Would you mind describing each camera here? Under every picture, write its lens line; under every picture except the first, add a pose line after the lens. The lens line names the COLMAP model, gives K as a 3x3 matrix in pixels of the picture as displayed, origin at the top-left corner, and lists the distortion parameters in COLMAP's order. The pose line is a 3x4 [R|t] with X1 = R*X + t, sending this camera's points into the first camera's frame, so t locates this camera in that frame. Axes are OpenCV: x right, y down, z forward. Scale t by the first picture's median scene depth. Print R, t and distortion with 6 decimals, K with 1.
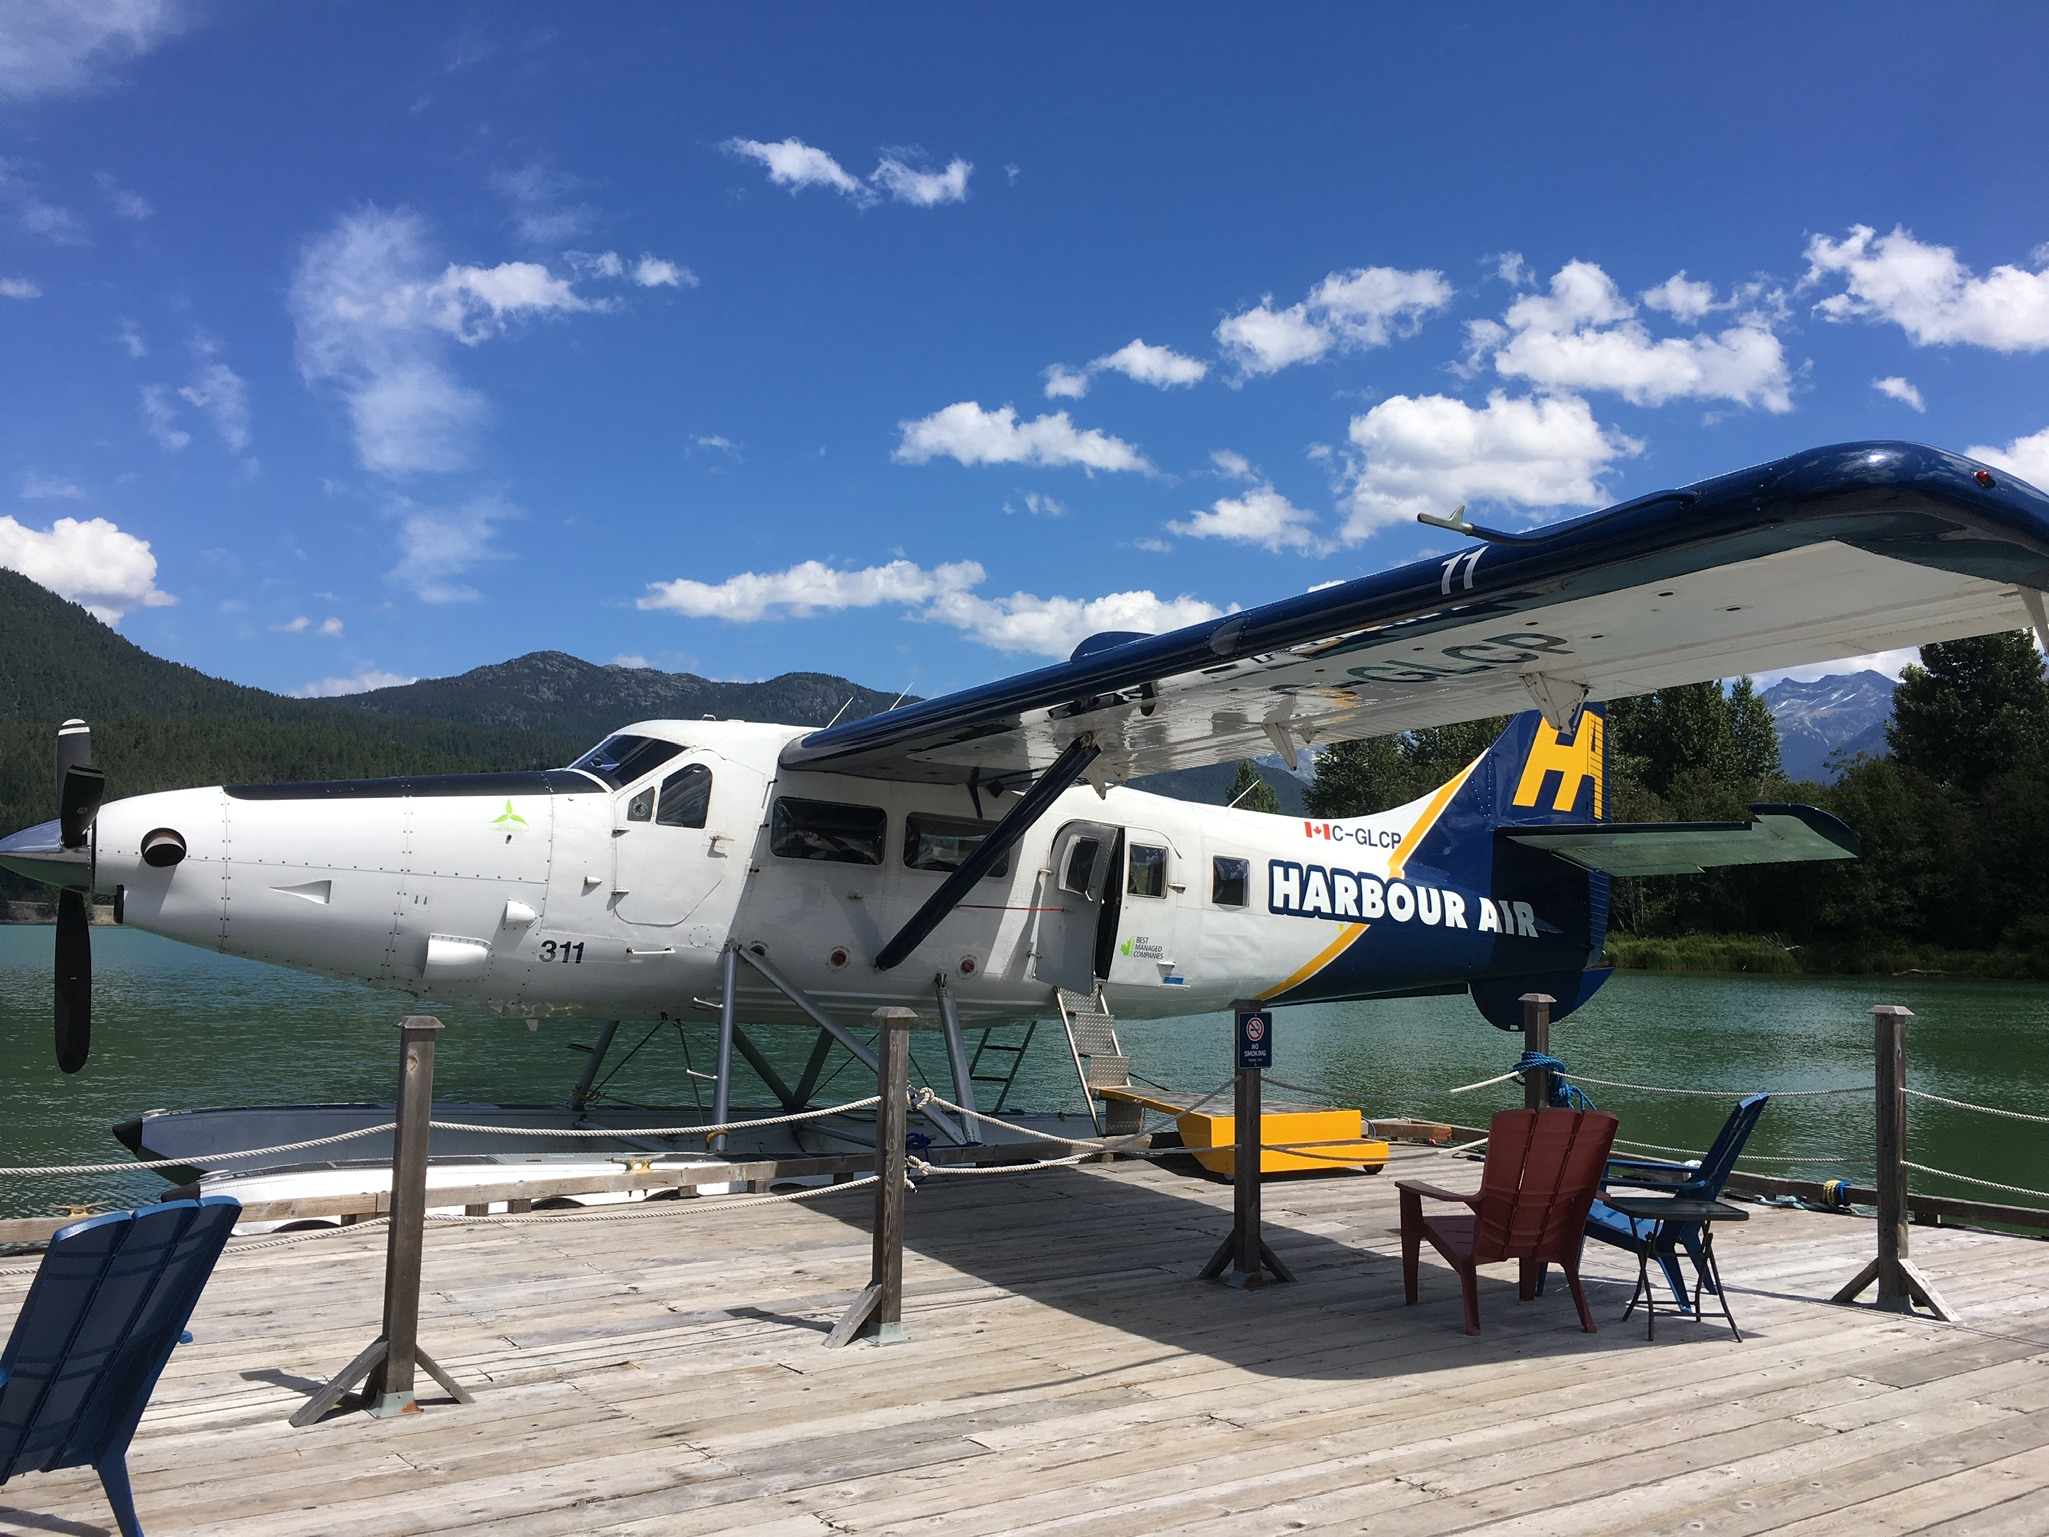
lens RADIAL K [[1733.3, 0, 1041.8], [0, 1733.3, 782.1], [0, 0, 1]] dist [0.043074, -0.002466]
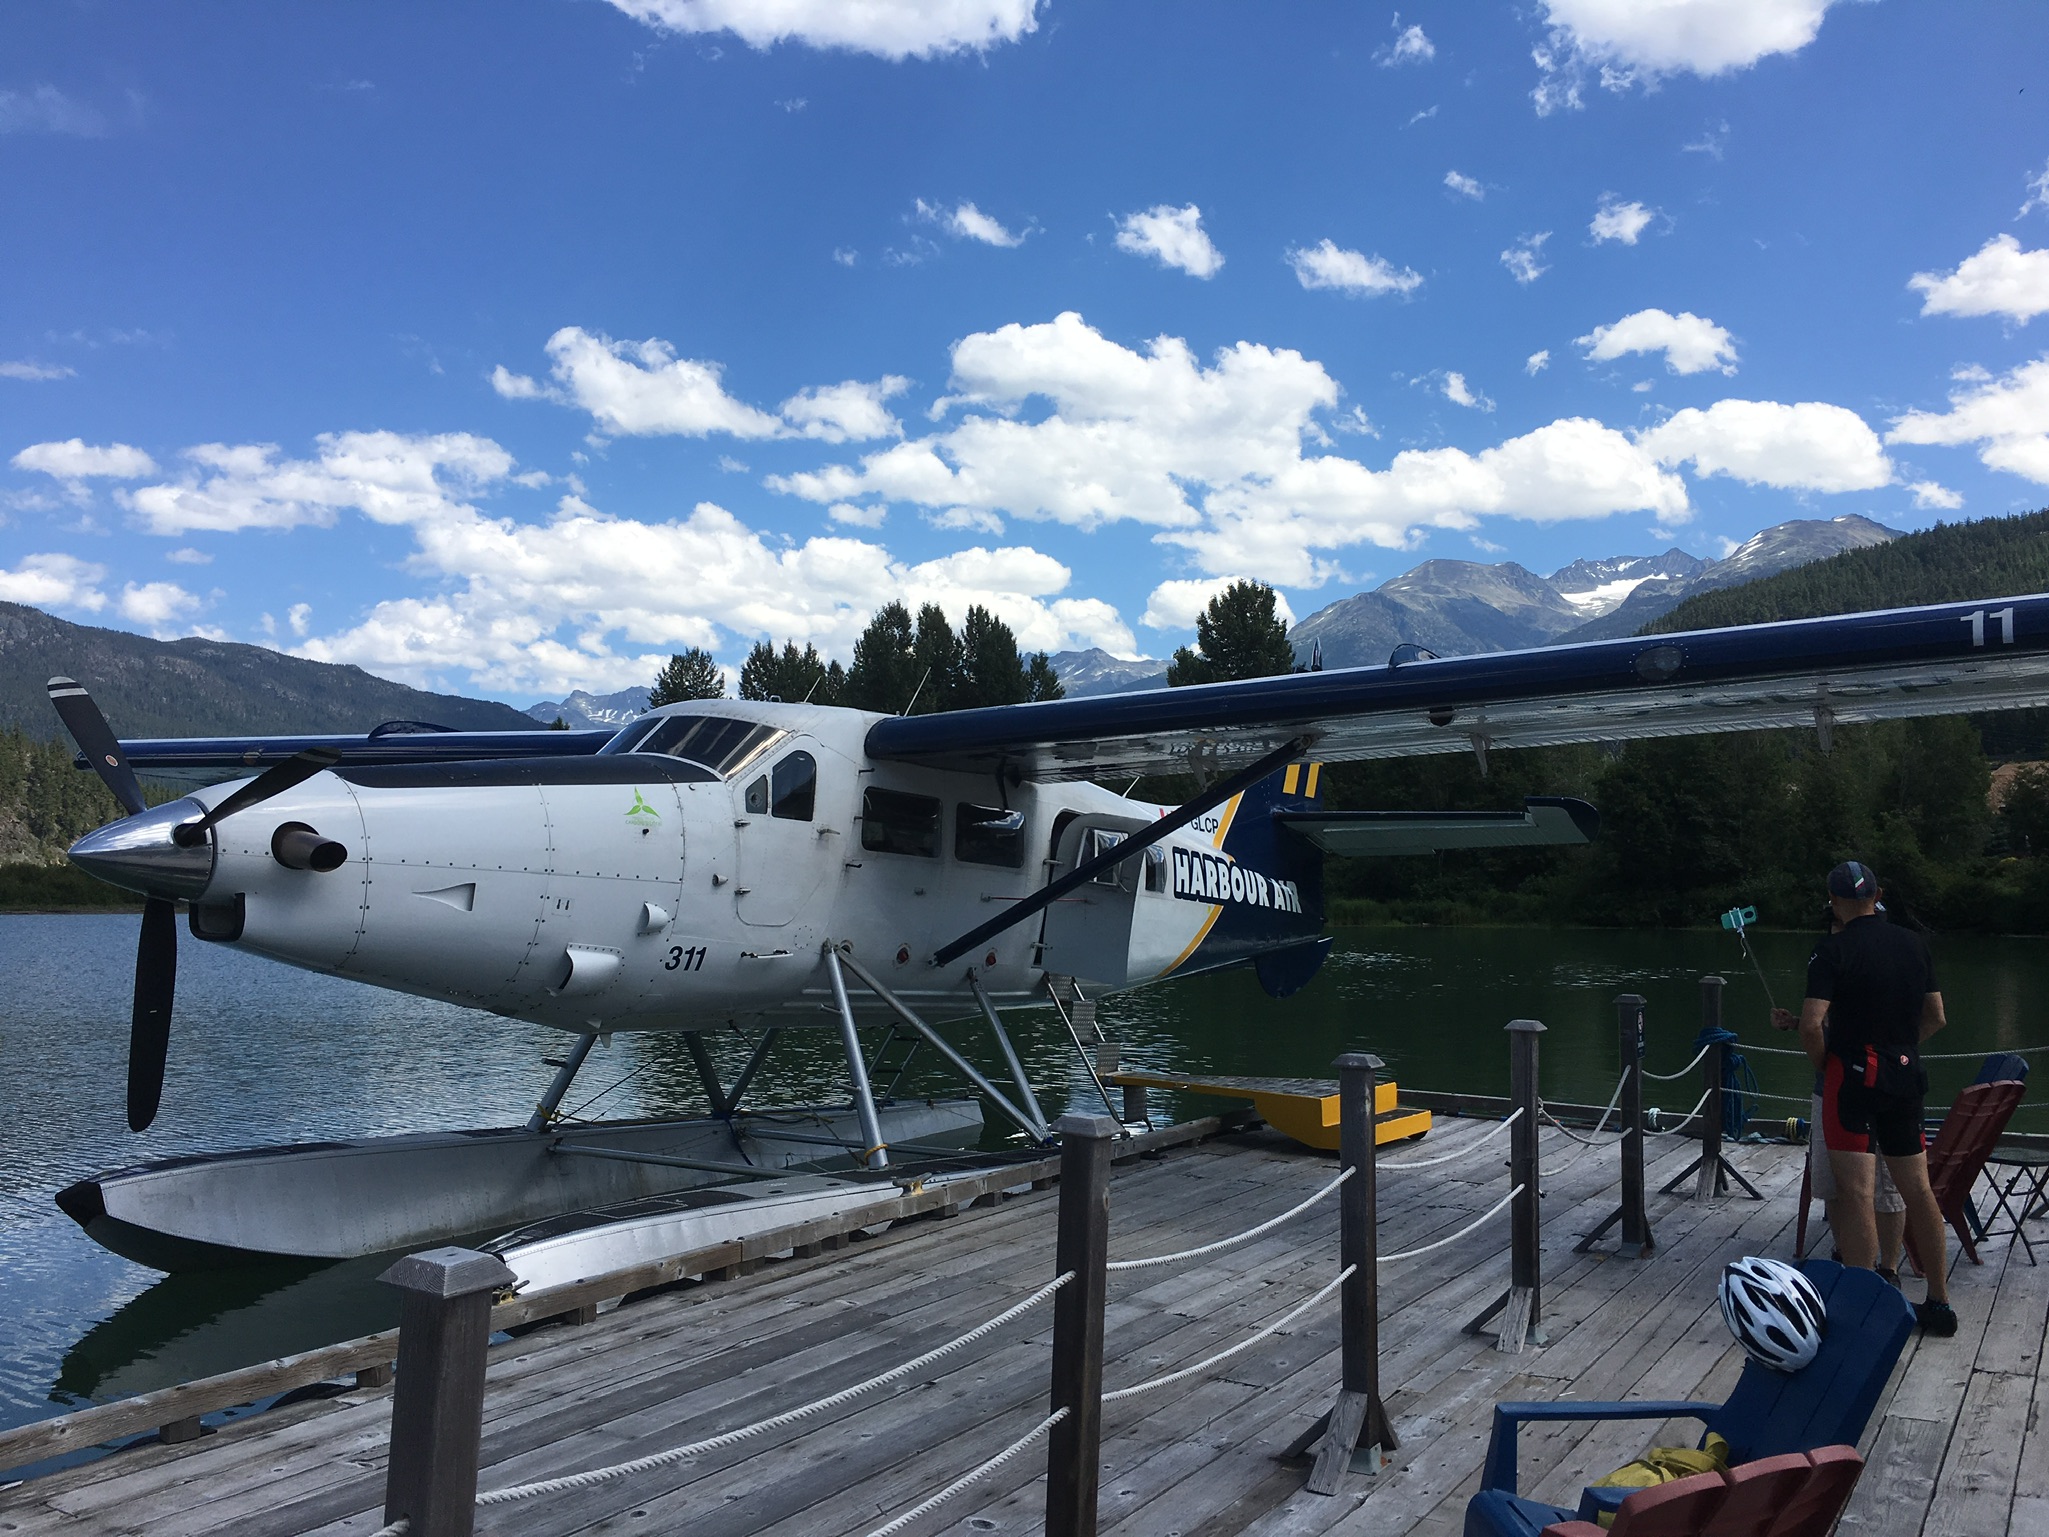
lens RADIAL K [[1733.3, 0, 1024.3], [0, 1733.3, 766.3], [0, 0, 1]] dist [0.043074, -0.002466]
pose [[0.906530, 0.017373, 0.421783, -0.414448], [-0.022998, 0.999701, 0.008252, -0.010865], [-0.421514, -0.017181, 0.906659, 0.096005]]
